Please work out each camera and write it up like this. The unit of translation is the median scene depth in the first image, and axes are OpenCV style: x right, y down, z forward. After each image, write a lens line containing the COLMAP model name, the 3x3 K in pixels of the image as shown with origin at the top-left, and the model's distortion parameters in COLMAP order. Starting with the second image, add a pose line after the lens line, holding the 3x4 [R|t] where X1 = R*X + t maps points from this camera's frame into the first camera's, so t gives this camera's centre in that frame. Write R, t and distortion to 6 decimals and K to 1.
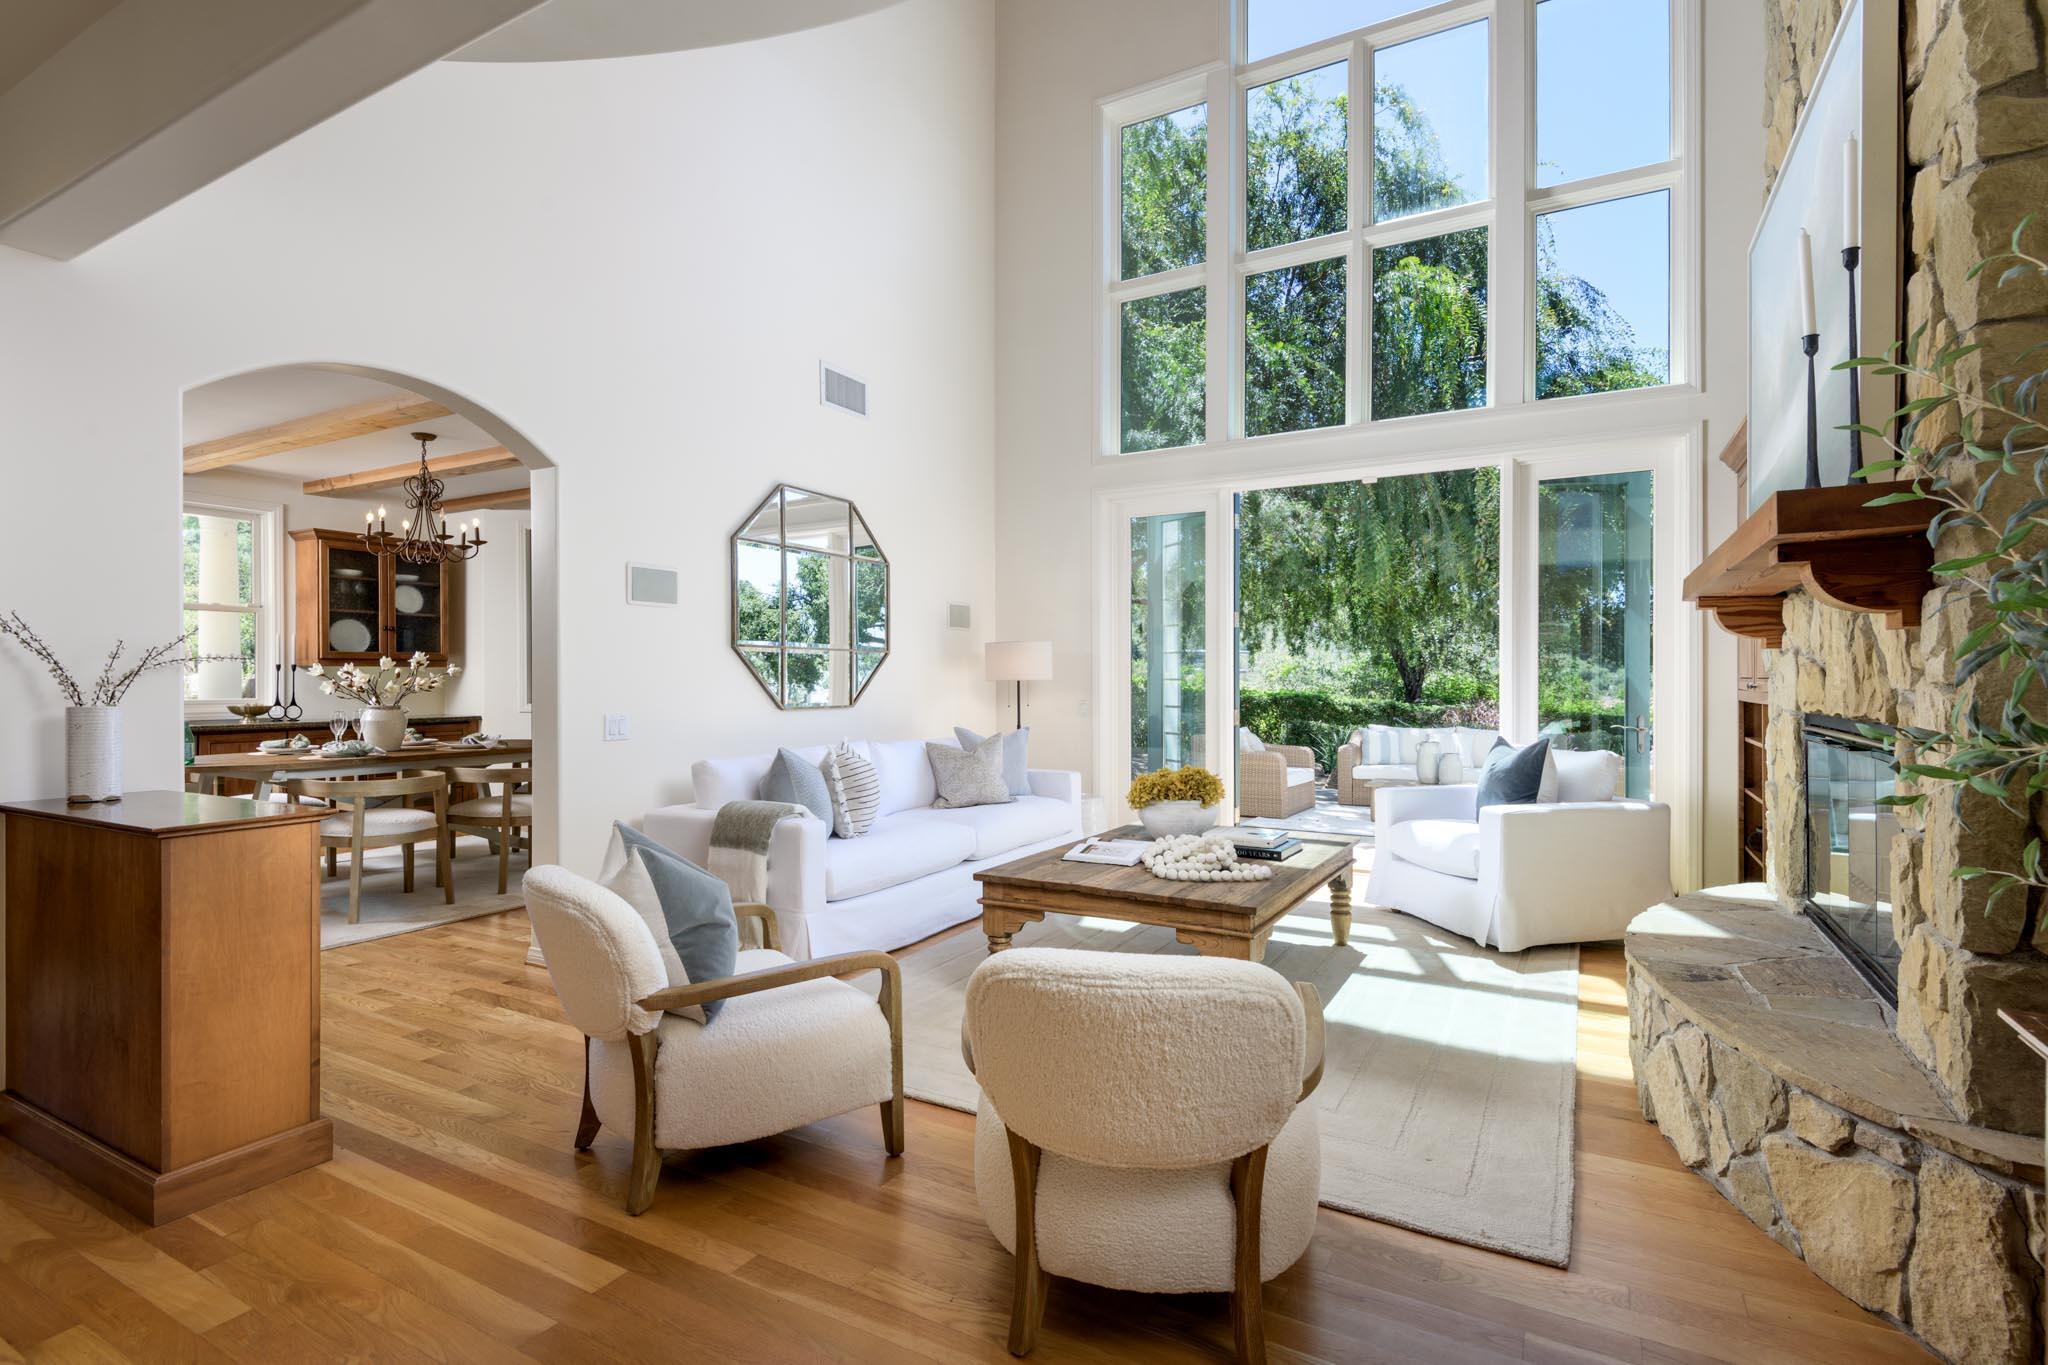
lens RADIAL K [[913.6, 0, 1024.0], [0, 913.6, 682.5], [0, 0, 1]] dist [0.048355, -0.020885]
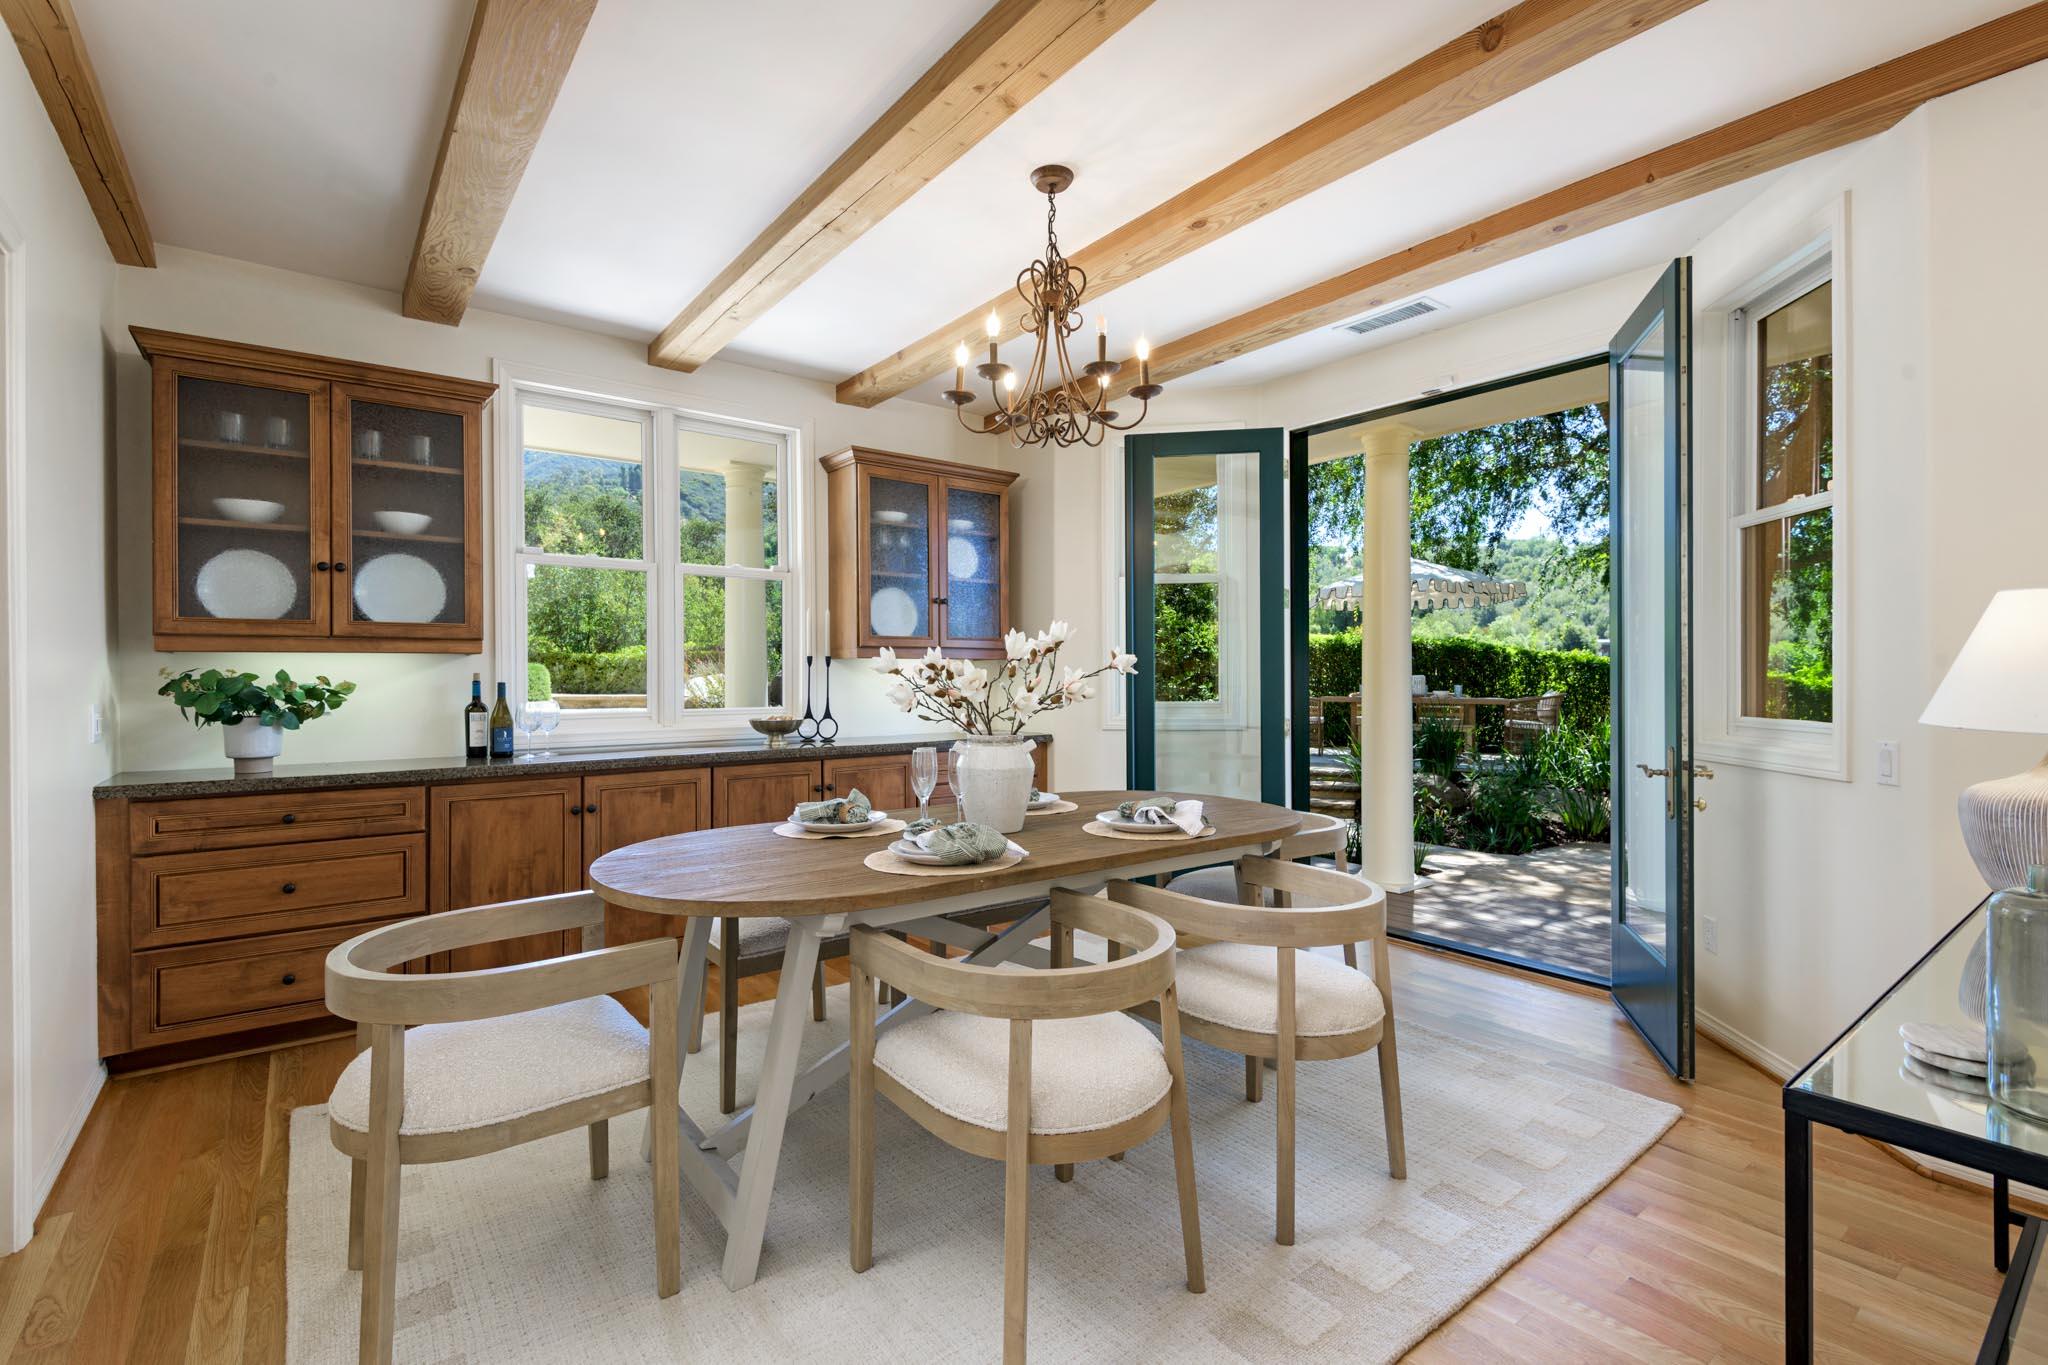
lens RADIAL K [[913.6, 0, 1024.0], [0, 913.6, 682.5], [0, 0, 1]] dist [0.048355, -0.020885]
pose [[0.909679, 0.000551, -0.415311, -0.402168], [0.000583, 0.999996, 0.002604, -0.002317], [0.415311, -0.002611, 0.909676, 0.487036]]
